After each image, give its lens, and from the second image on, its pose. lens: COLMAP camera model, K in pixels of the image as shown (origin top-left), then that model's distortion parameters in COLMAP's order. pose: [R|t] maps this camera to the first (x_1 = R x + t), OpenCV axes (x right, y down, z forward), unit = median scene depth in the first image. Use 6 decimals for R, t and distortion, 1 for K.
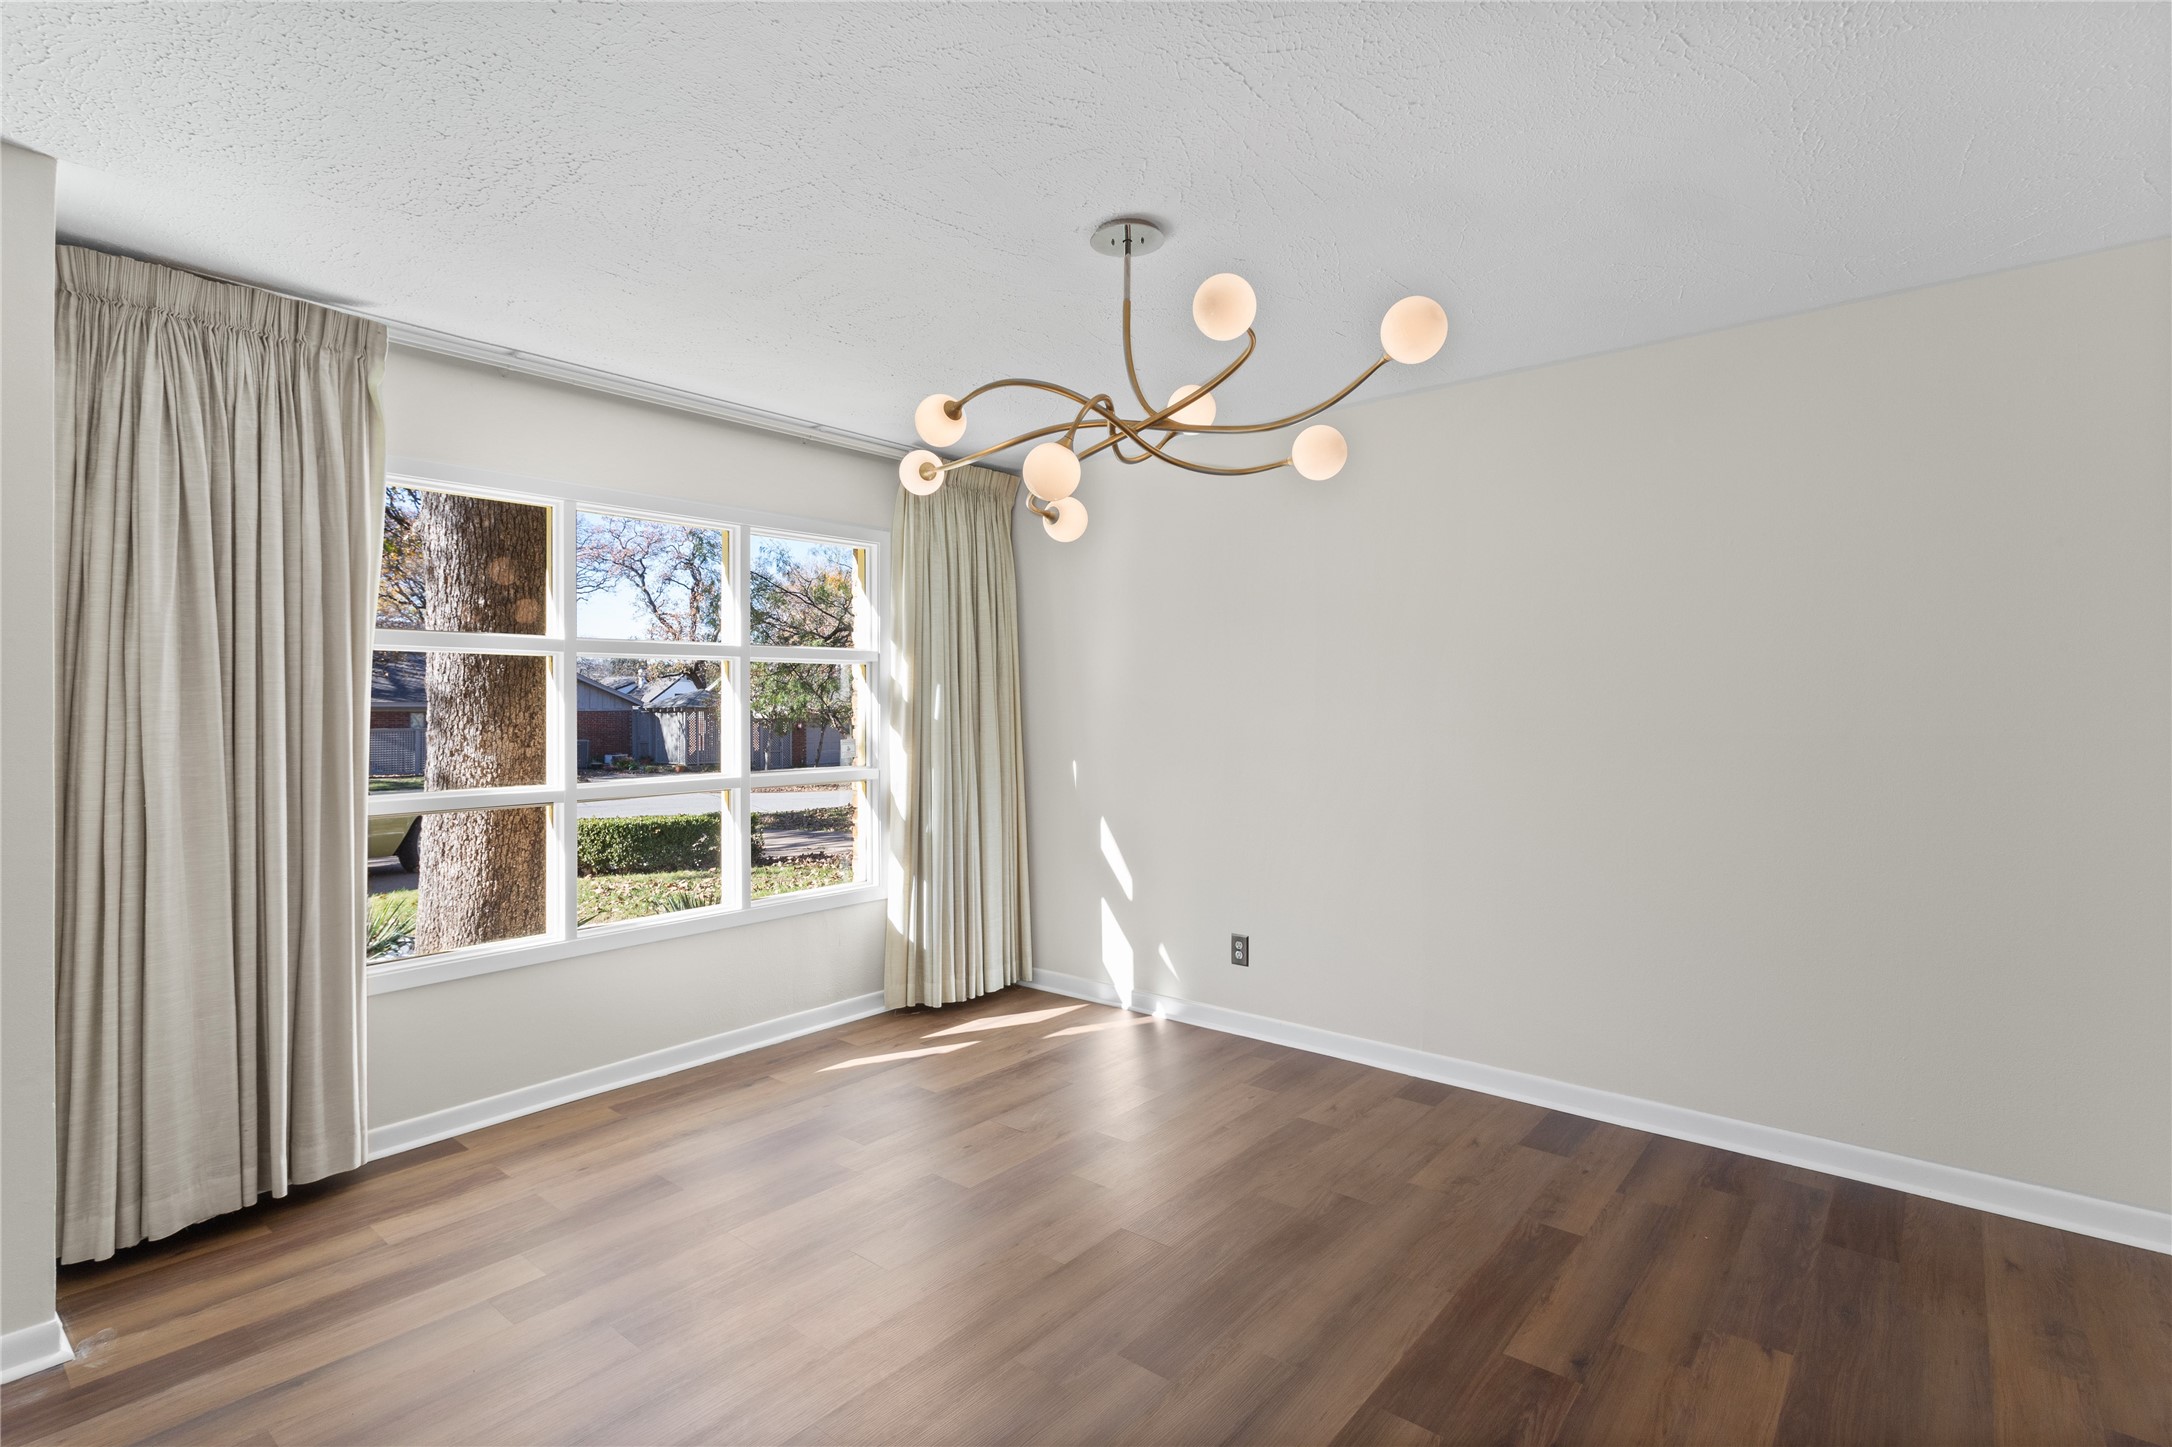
lens RADIAL K [[1055.9, 0, 1065.0], [0, 1055.9, 706.8], [0, 0, 1]] dist [-0.002593, 0.001482]
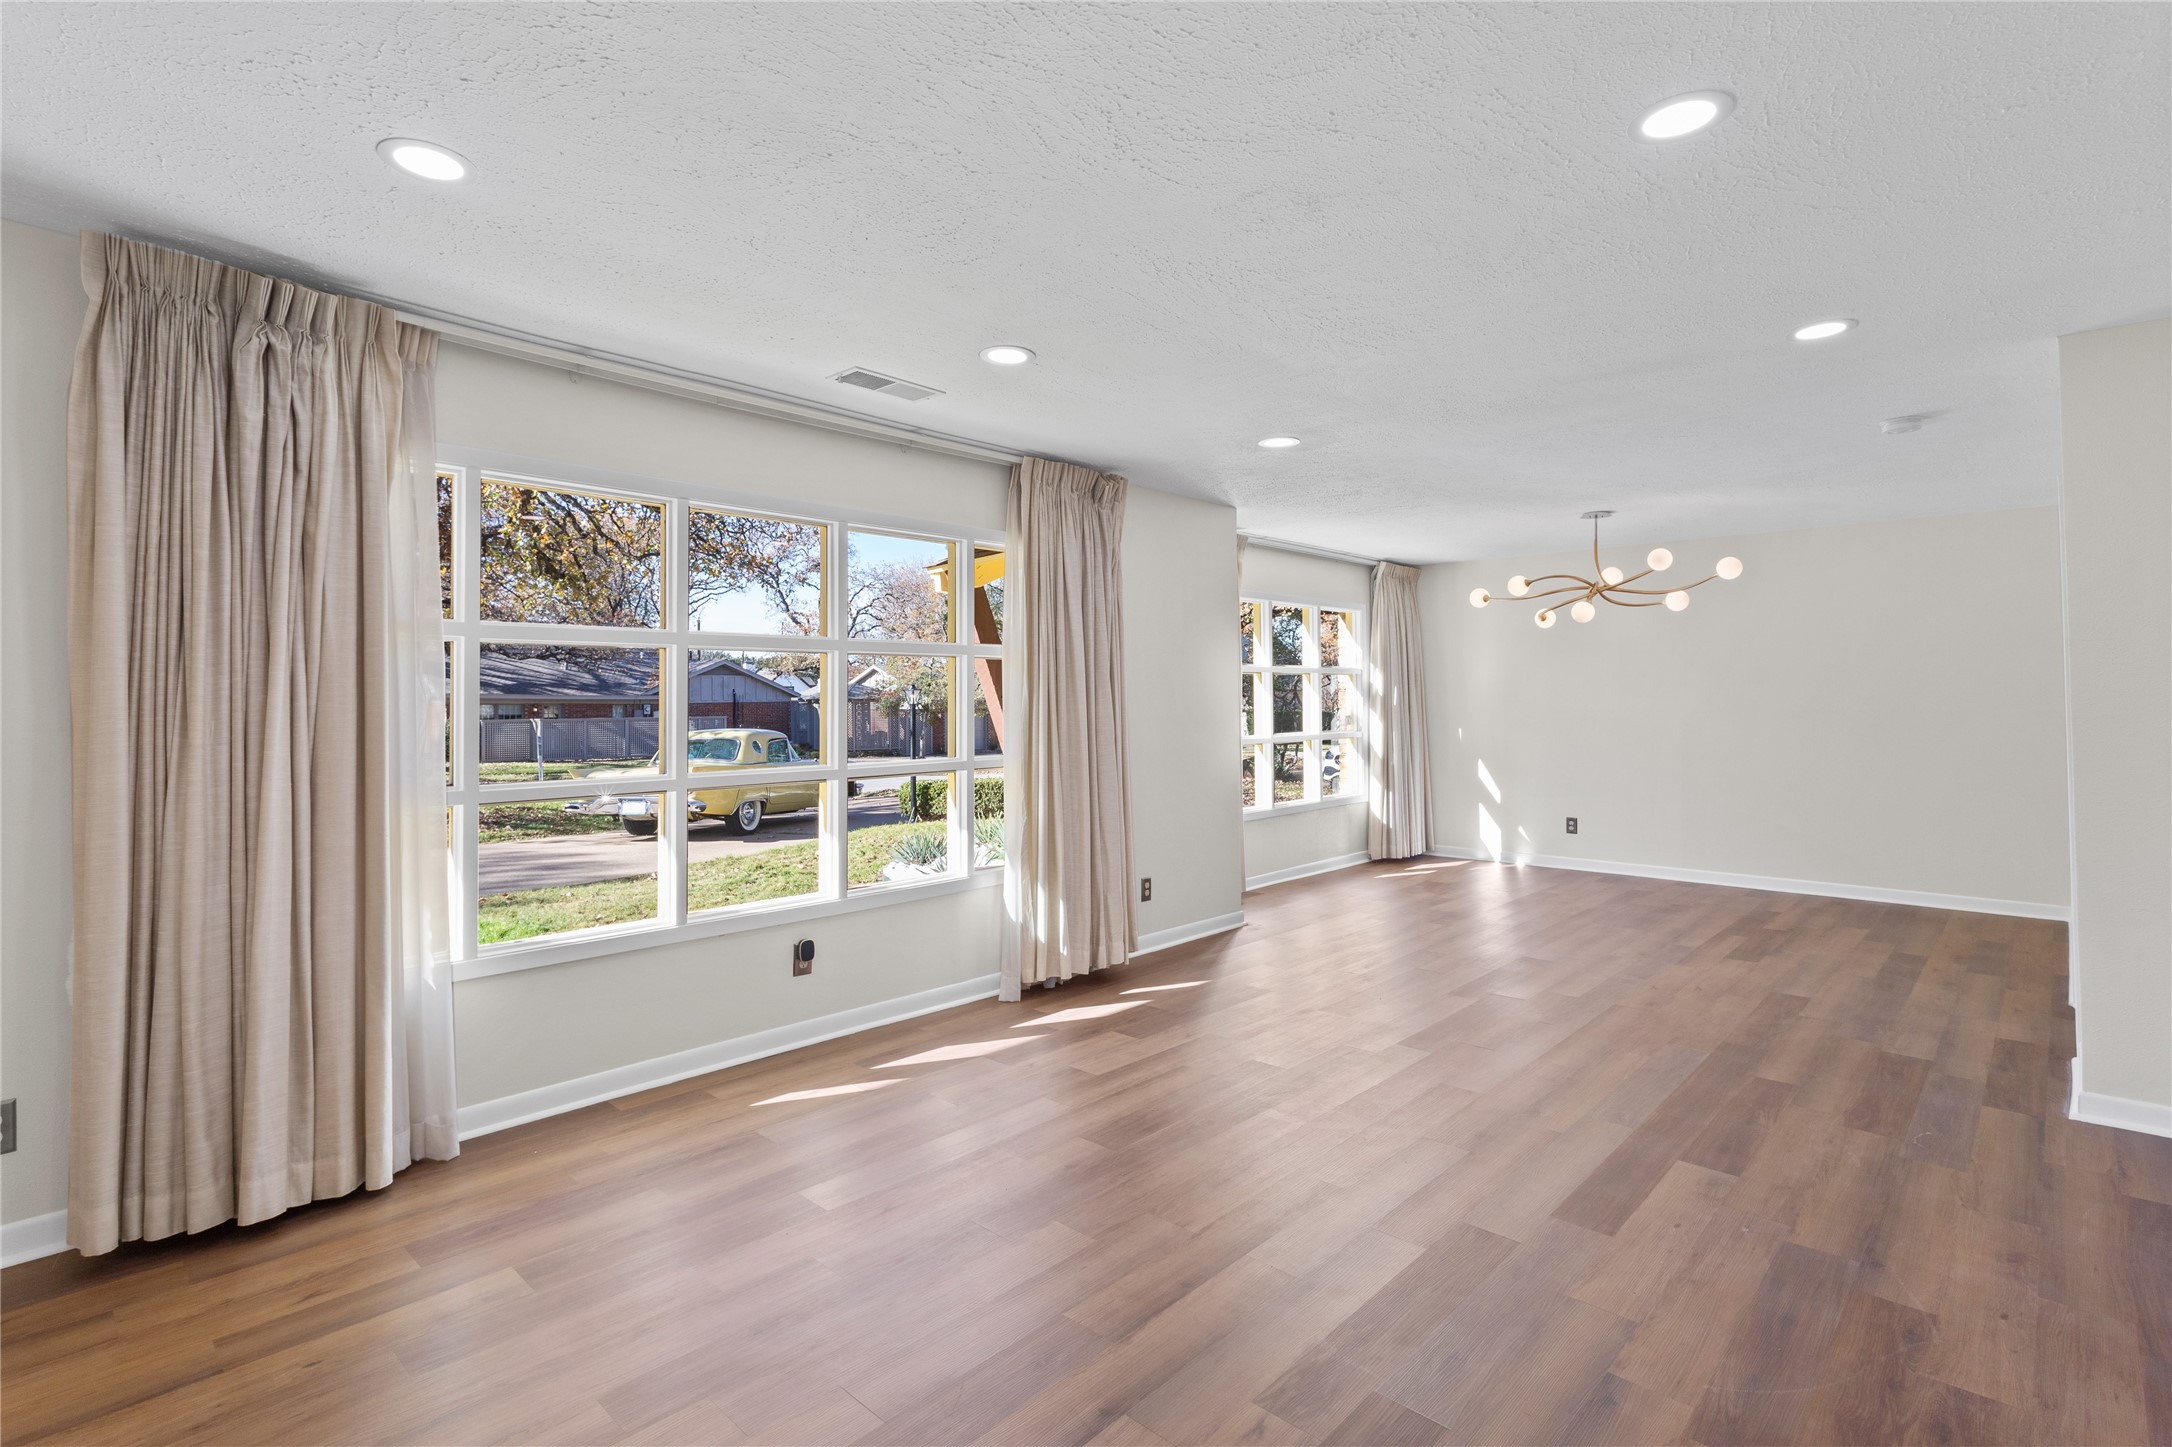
lens RADIAL K [[1055.9, 0, 1074.7], [0, 1055.9, 677.4], [0, 0, 1]] dist [-0.002593, 0.001482]
pose [[0.999361, 0.005553, -0.035298, -0.621877], [-0.006327, 0.999741, -0.021868, 0.006967], [0.035167, 0.022077, 0.999138, -0.890425]]
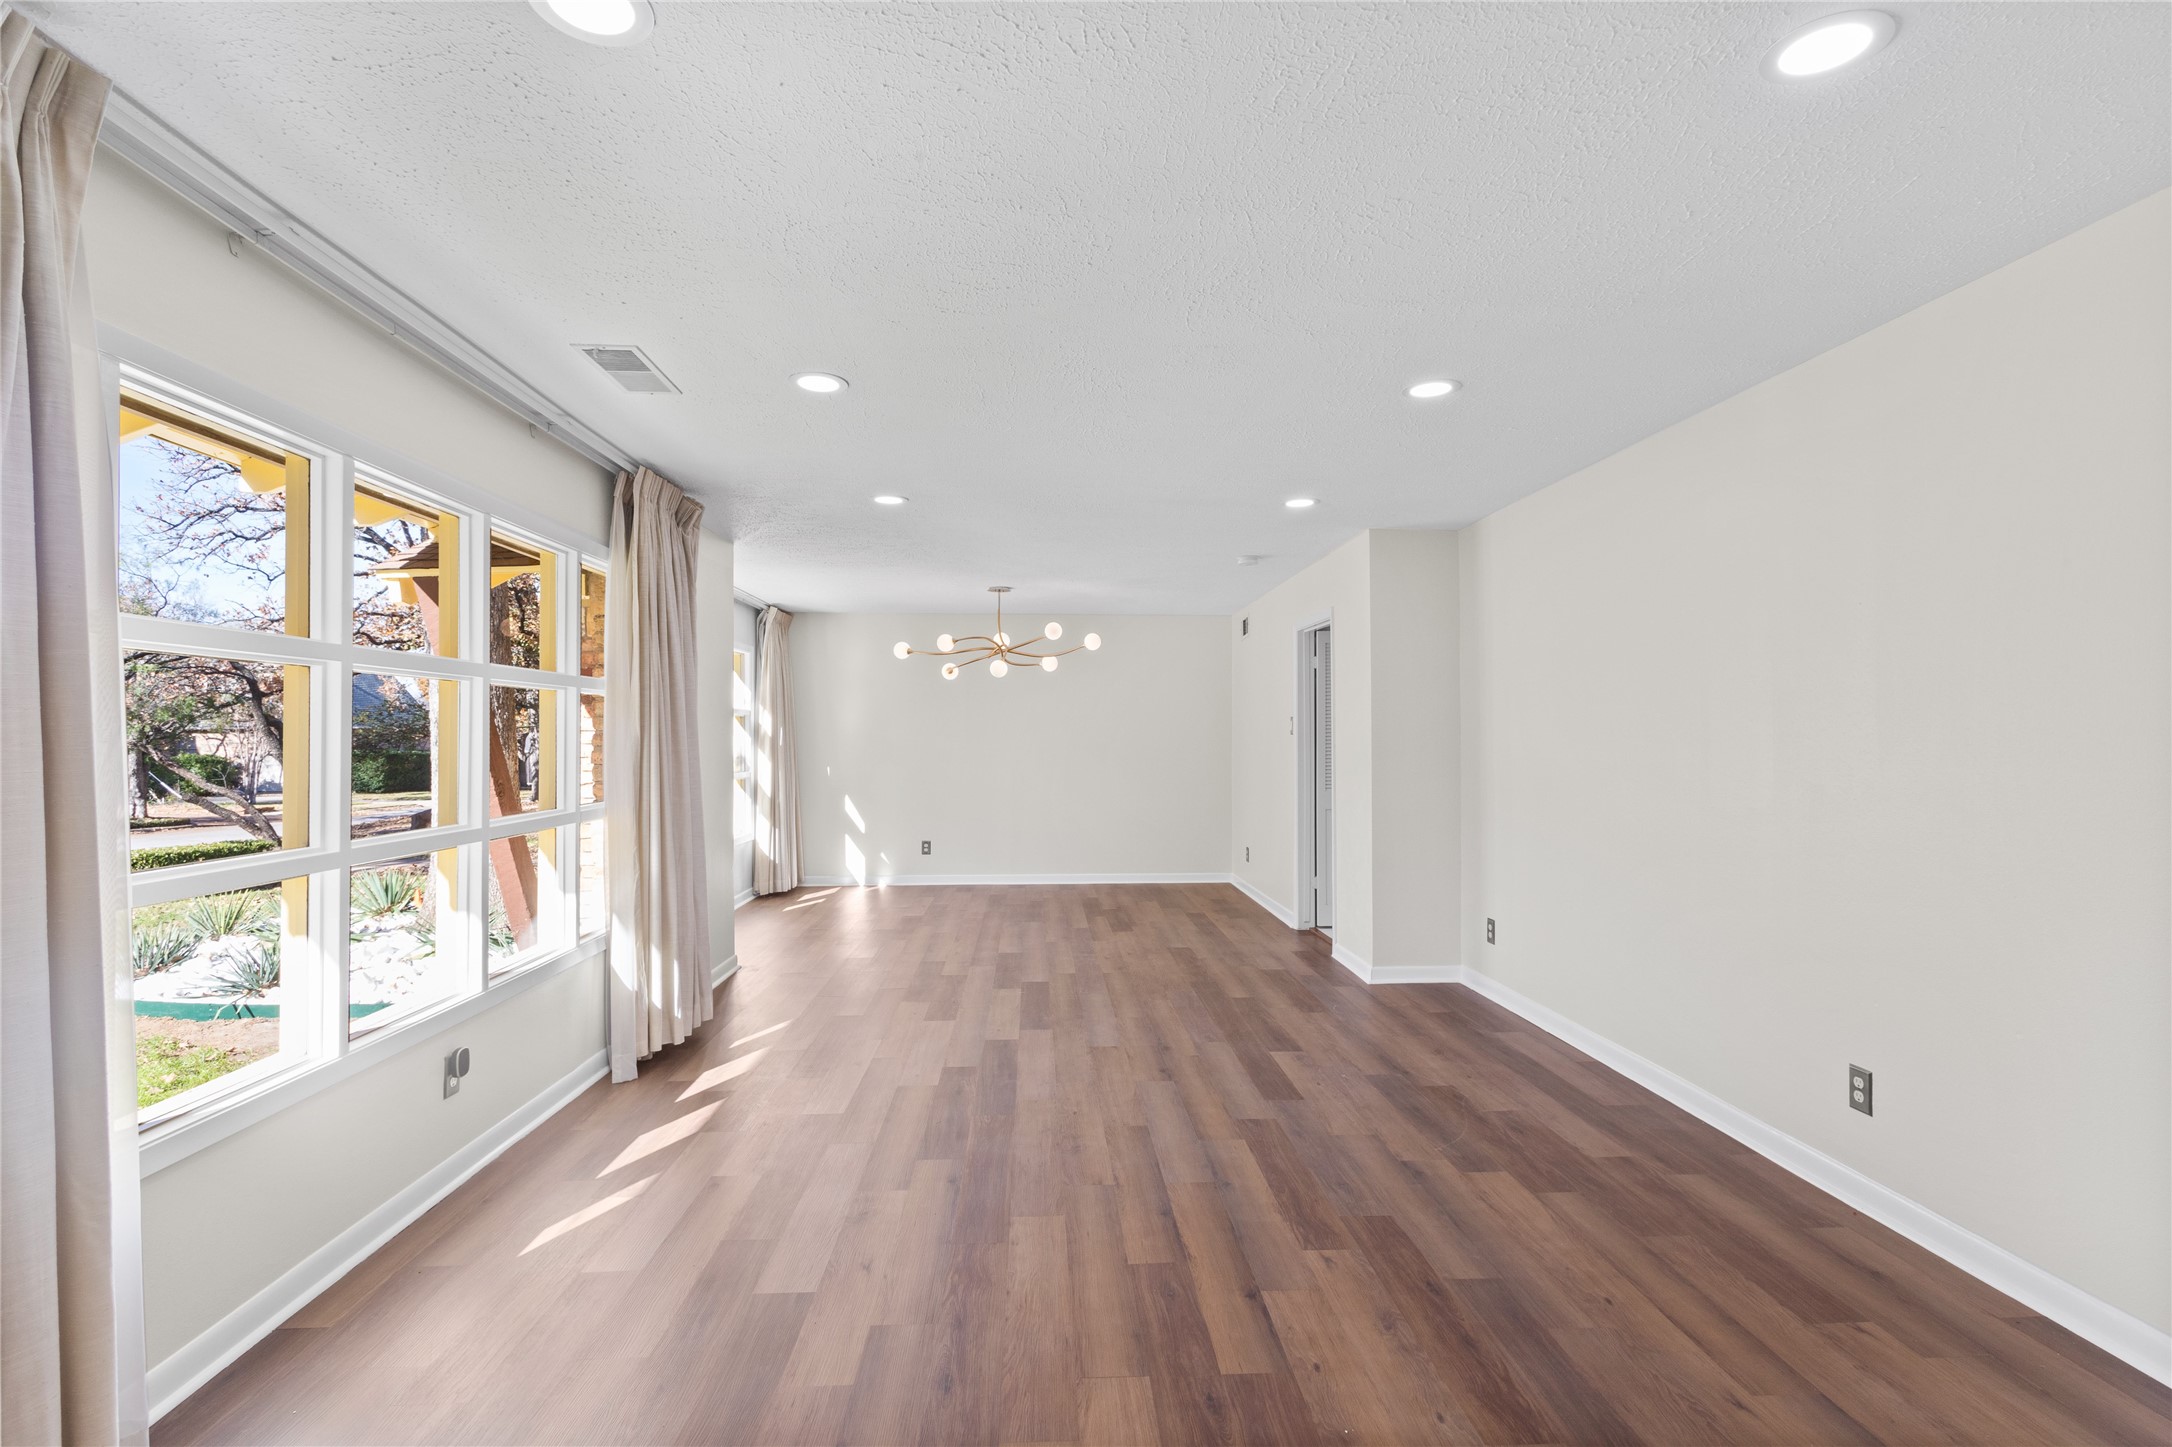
lens RADIAL K [[1055.9, 0, 1085.9], [0, 1055.9, 732.5], [0, 0, 1]] dist [-0.002593, 0.001482]
pose [[0.707461, 0.012024, 0.706650, -1.099217], [-0.004199, 0.999909, -0.012810, 0.009987], [-0.706740, 0.006096, 0.707447, -0.780435]]
